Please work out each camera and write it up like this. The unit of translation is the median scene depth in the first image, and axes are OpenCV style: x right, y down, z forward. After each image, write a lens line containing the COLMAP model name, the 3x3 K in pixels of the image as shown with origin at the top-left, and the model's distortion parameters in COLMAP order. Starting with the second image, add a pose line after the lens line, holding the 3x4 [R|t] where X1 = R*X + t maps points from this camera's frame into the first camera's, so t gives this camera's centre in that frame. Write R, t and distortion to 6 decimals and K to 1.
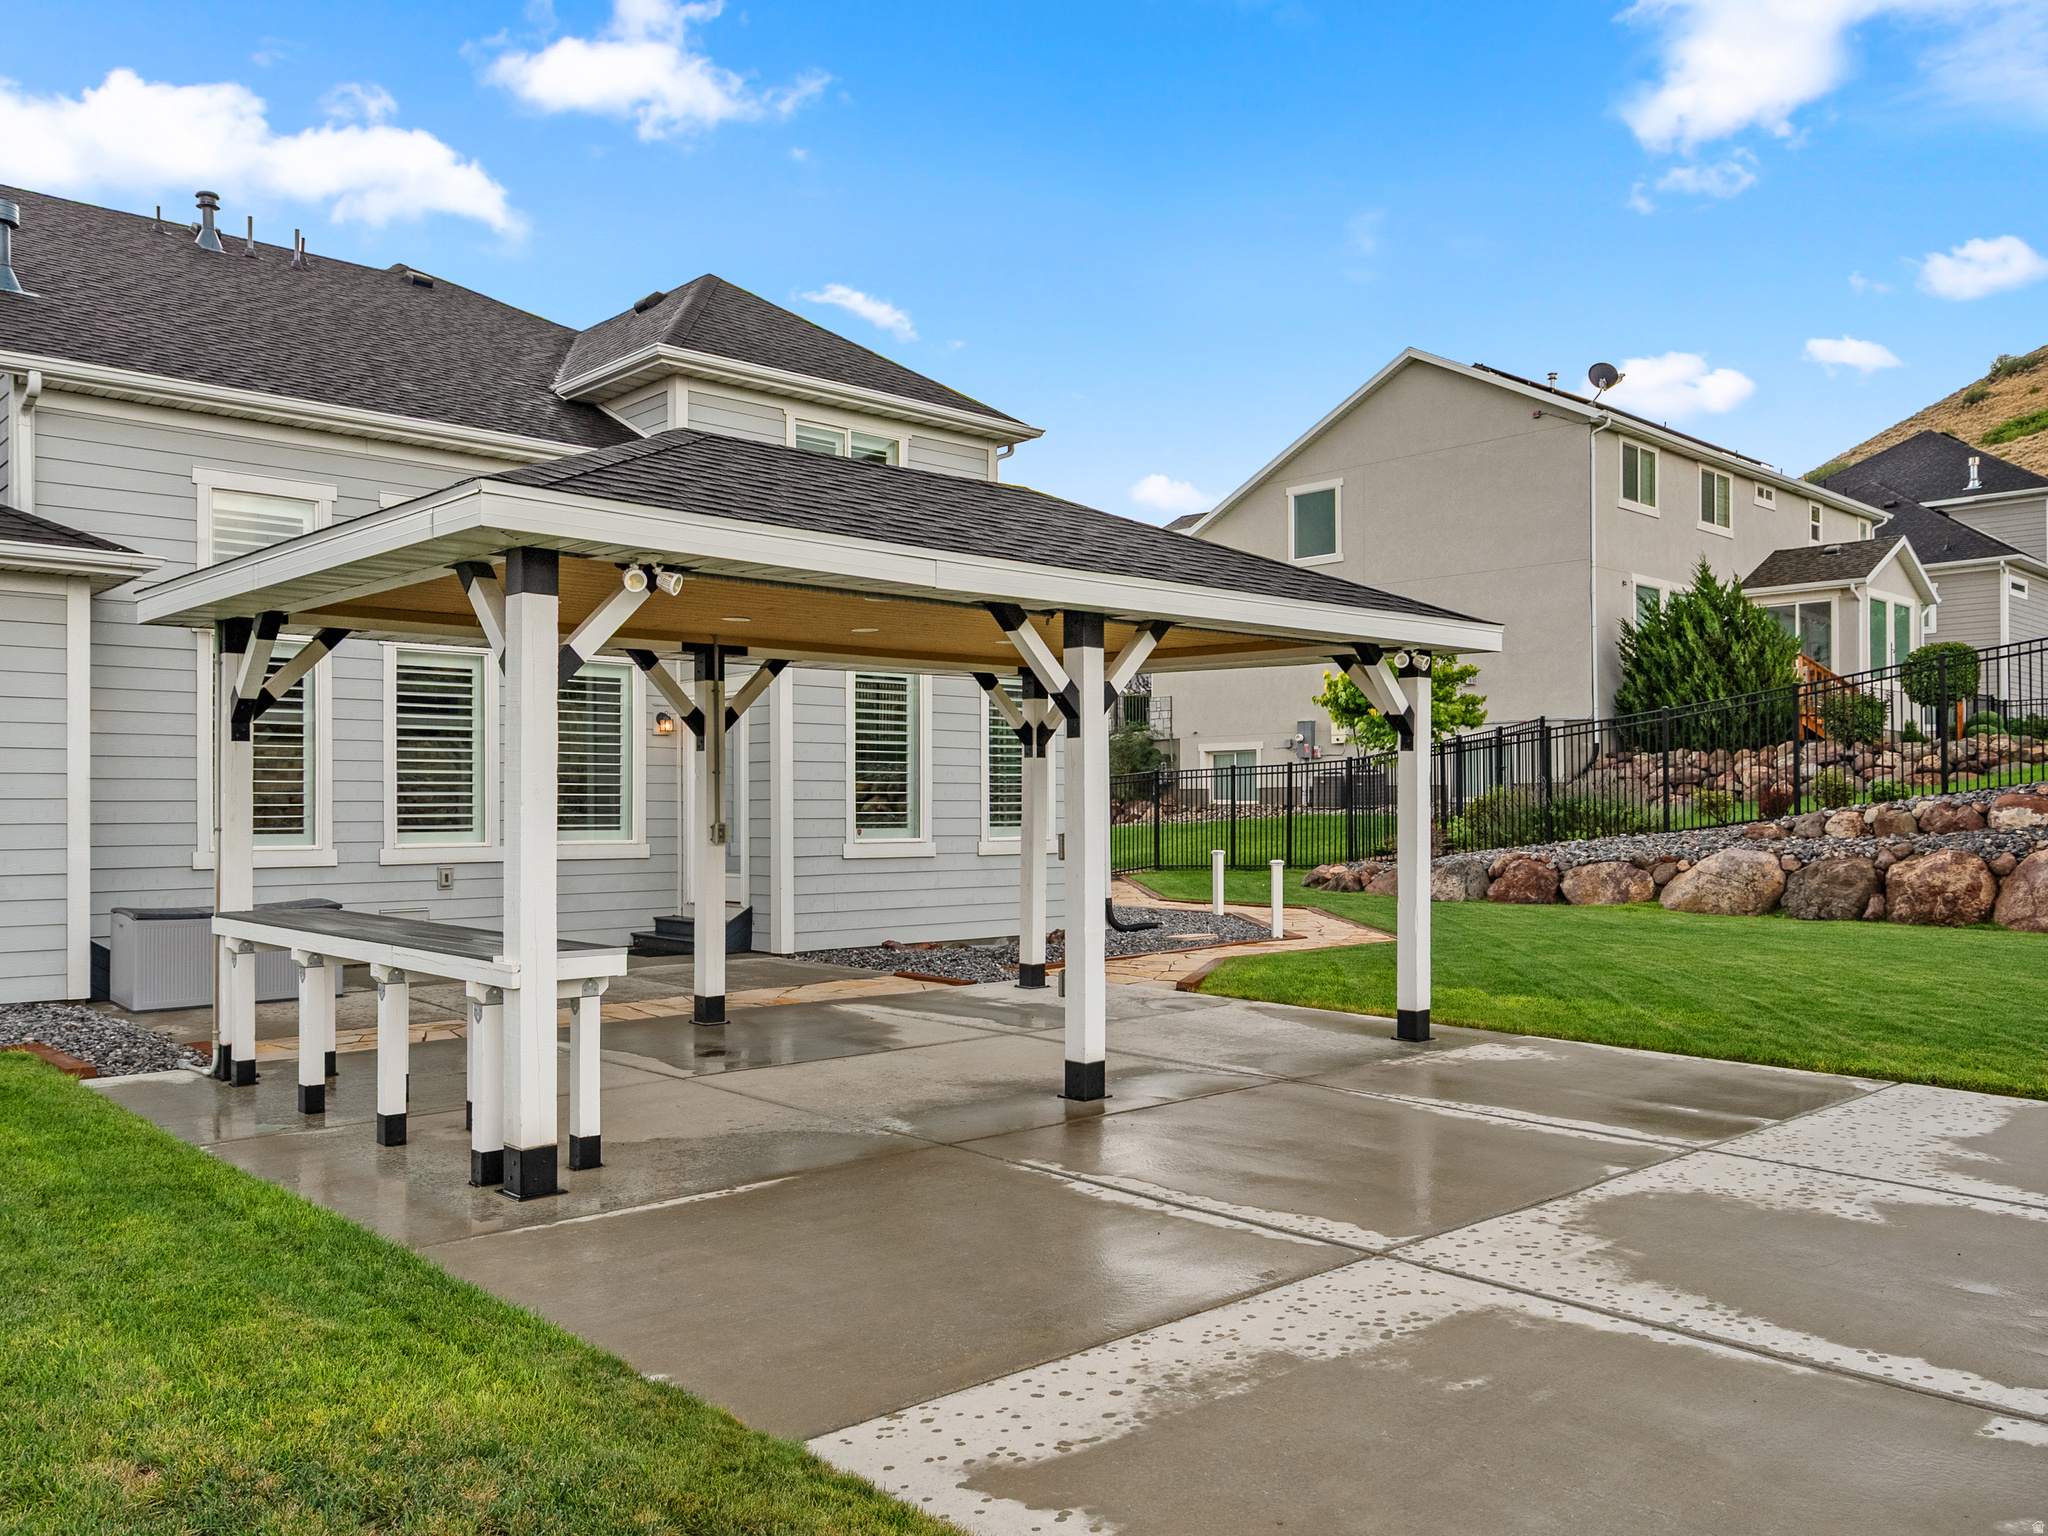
lens RADIAL K [[1590.6, 0, 1024.0], [0, 1590.6, 768.0], [0, 0, 1]] dist [0.003187, 0.006247]
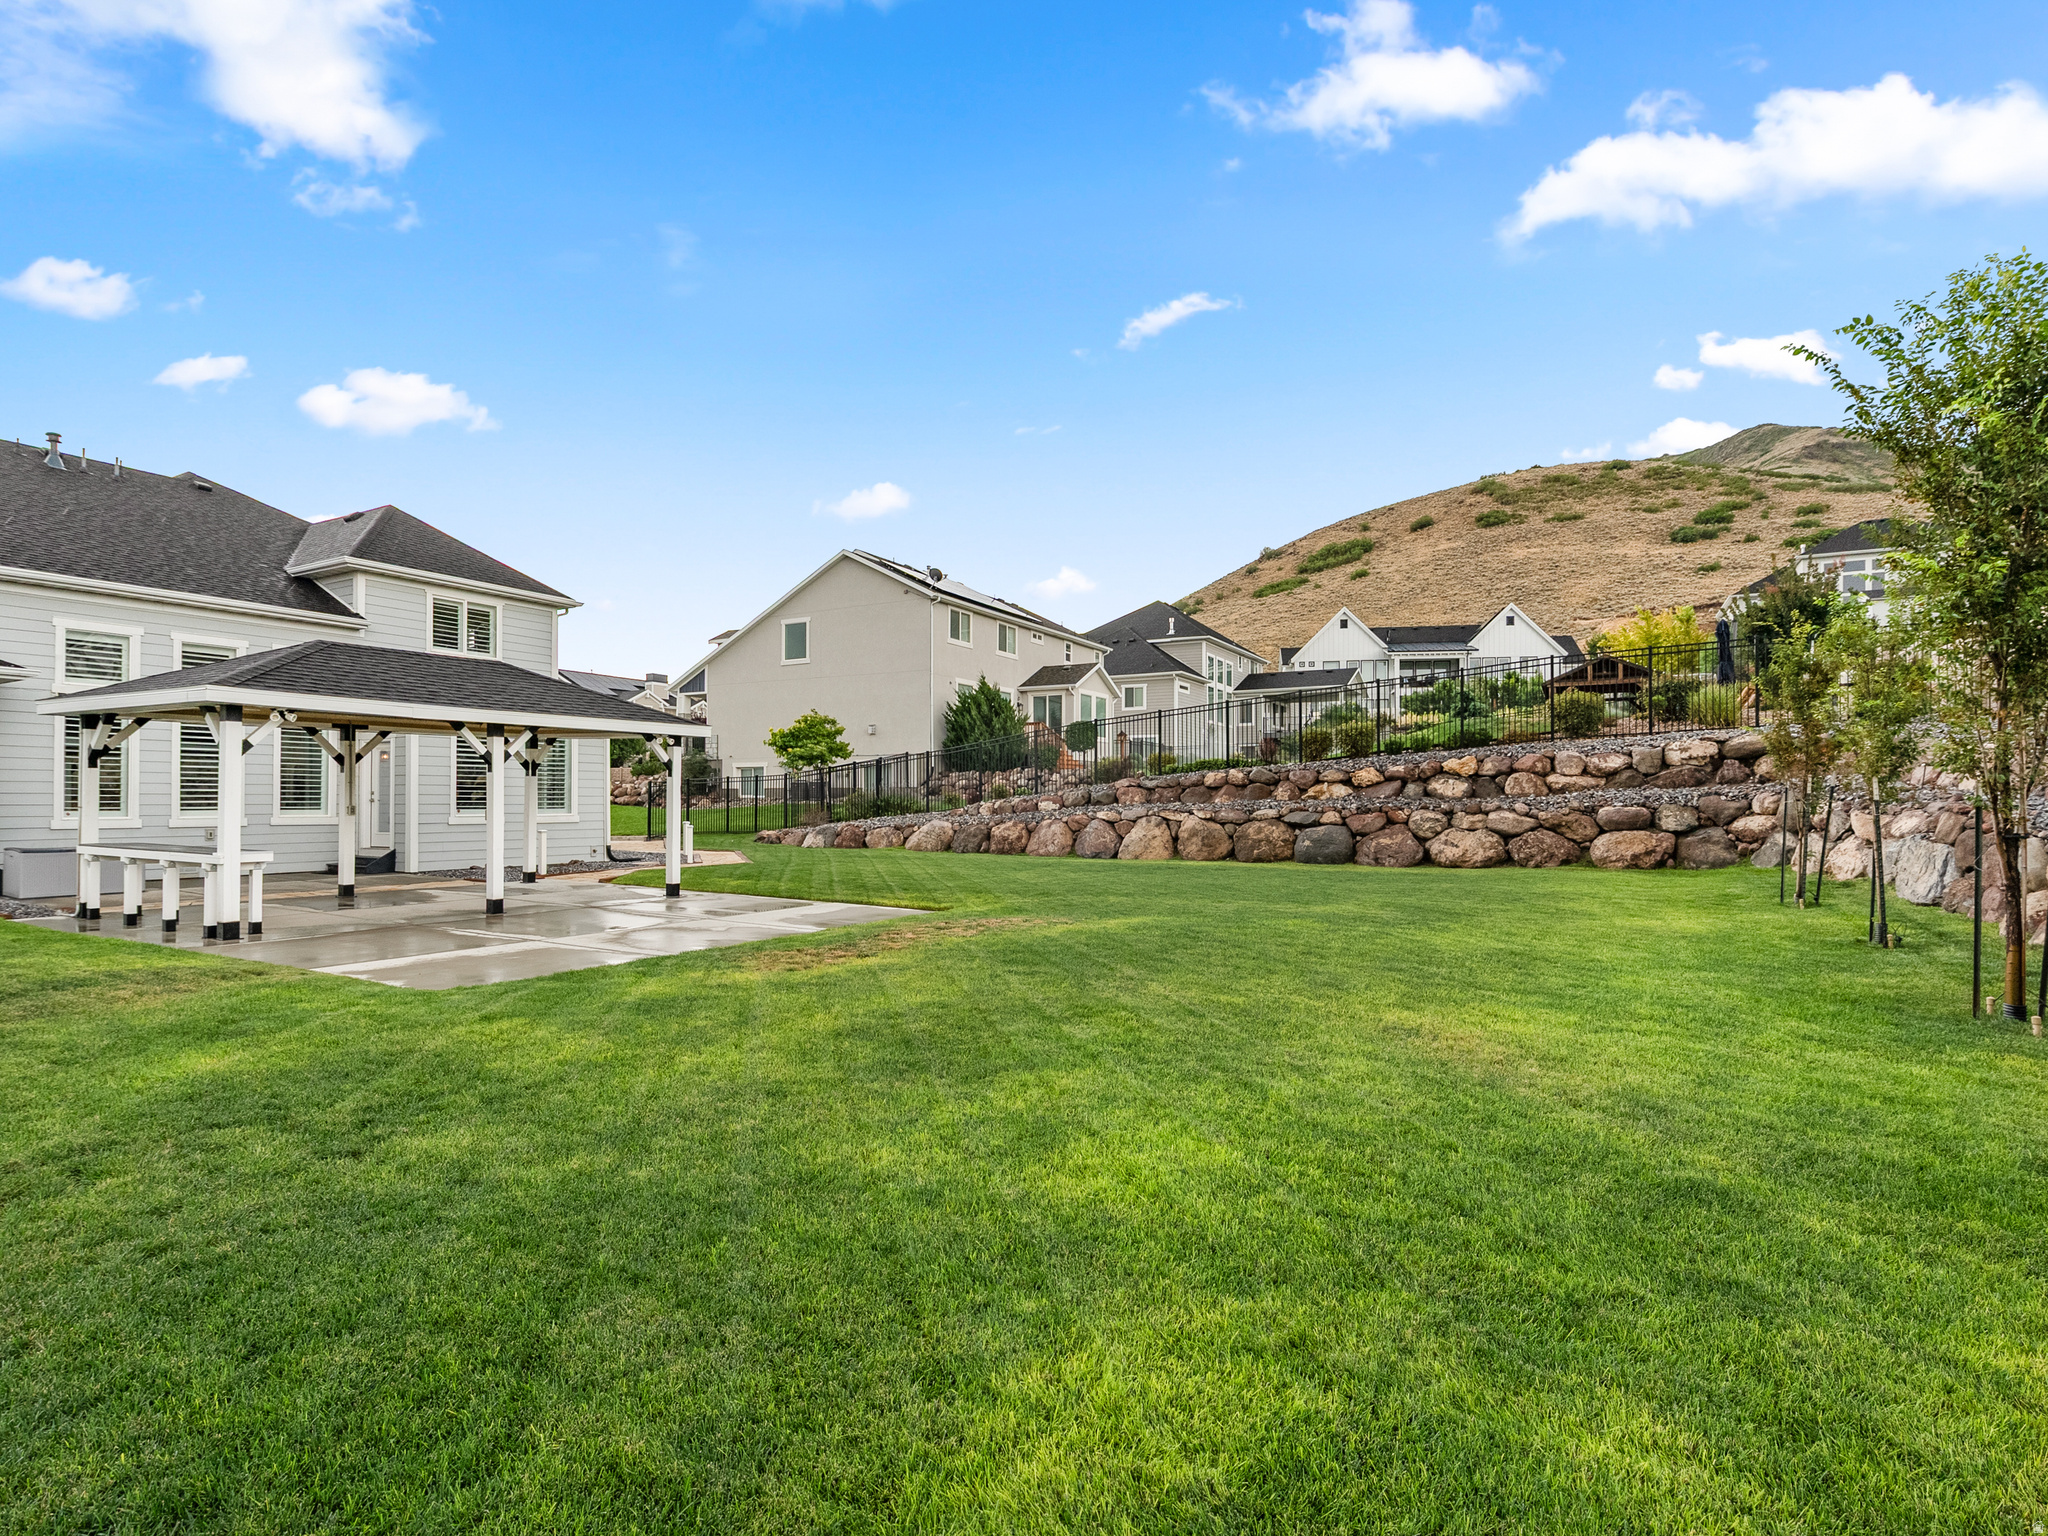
lens RADIAL K [[1050.1, 0, 1024.7], [0, 1050.1, 775.7], [0, 0, 1]] dist [-0.004896, 0.003195]
pose [[0.956664, 0.011706, 0.290958, 0.165974], [-0.012368, 0.999923, 0.000436, -0.011321], [-0.290930, -0.004016, 0.956736, -0.393742]]
